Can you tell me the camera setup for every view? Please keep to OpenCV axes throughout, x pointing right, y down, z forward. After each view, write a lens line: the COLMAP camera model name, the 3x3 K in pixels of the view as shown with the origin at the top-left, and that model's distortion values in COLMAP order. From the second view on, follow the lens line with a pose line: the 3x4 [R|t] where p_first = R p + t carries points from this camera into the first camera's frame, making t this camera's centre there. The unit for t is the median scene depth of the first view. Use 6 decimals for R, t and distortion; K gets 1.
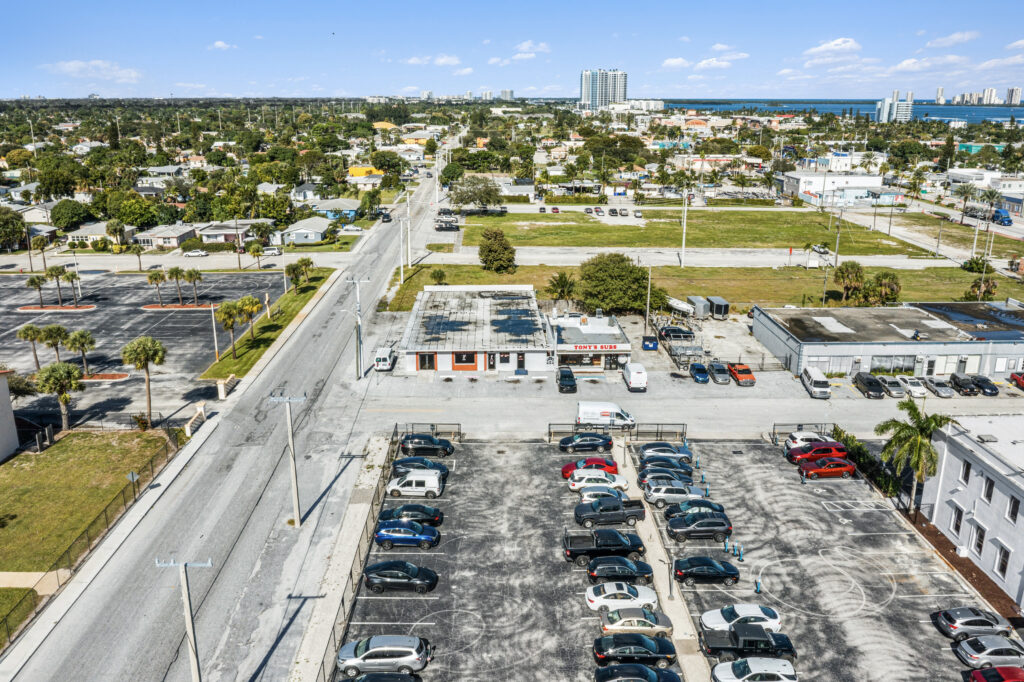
lens RADIAL K [[803.0, 0, 512.0], [0, 803.0, 341.0], [0, 0, 1]] dist [-0.017700, -0.002247]
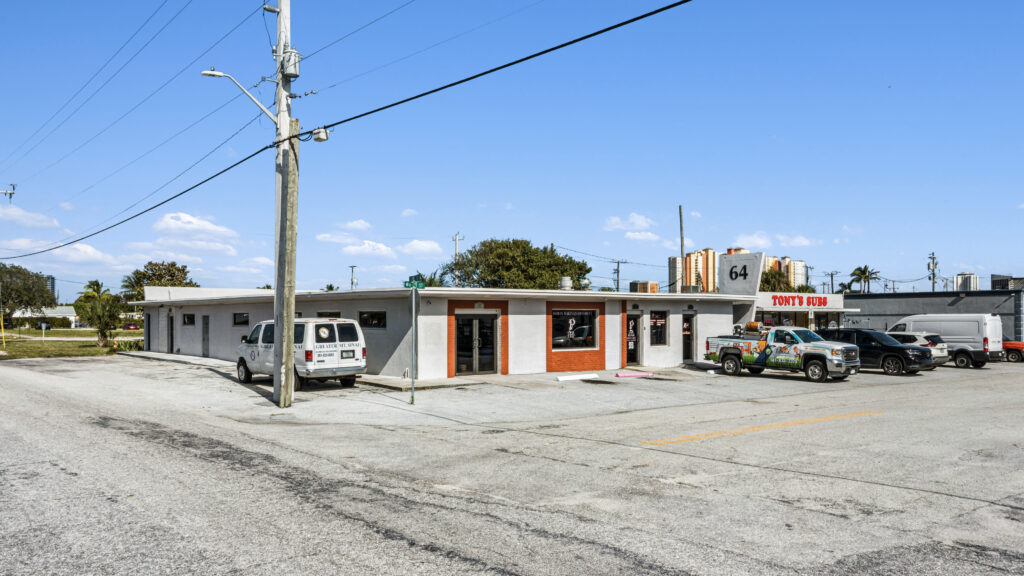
lens RADIAL K [[812.5, 0, 507.8], [0, 812.5, 303.5], [0, 0, 1]] dist [-0.010018, -0.004446]
pose [[0.786555, 0.007334, 0.617476, -0.270252], [0.182309, 0.952602, -0.243543, 0.082790], [-0.589995, 0.304131, 0.747937, 0.778256]]
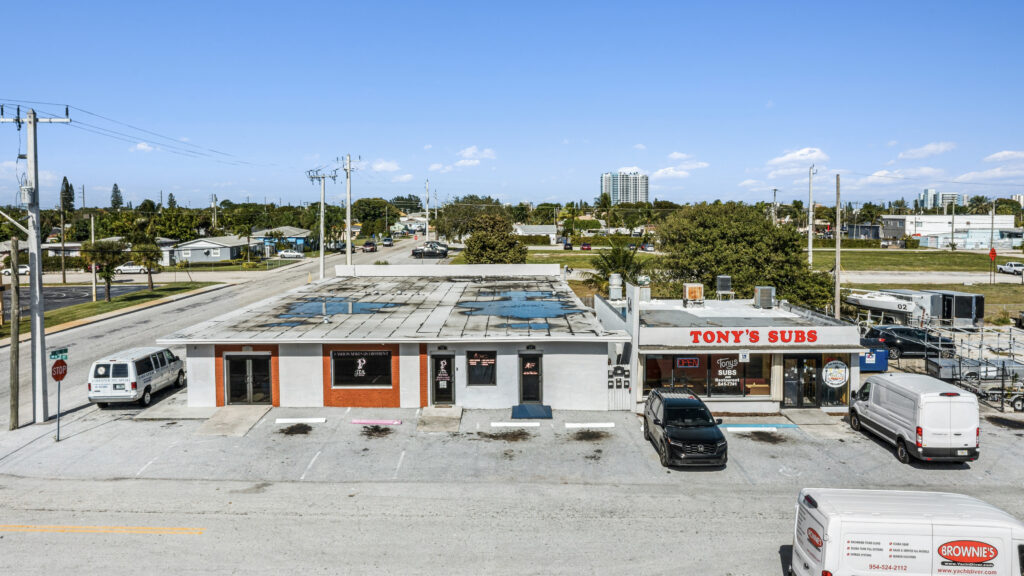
lens RADIAL K [[828.4, 0, 508.3], [0, 828.4, 249.6], [0, 0, 1]] dist [-0.011366, -0.009310]
pose [[0.999583, -0.003897, -0.028605, 0.011878], [-0.003264, 0.969244, -0.246081, 0.057706], [0.028684, 0.246072, 0.968827, 0.655044]]
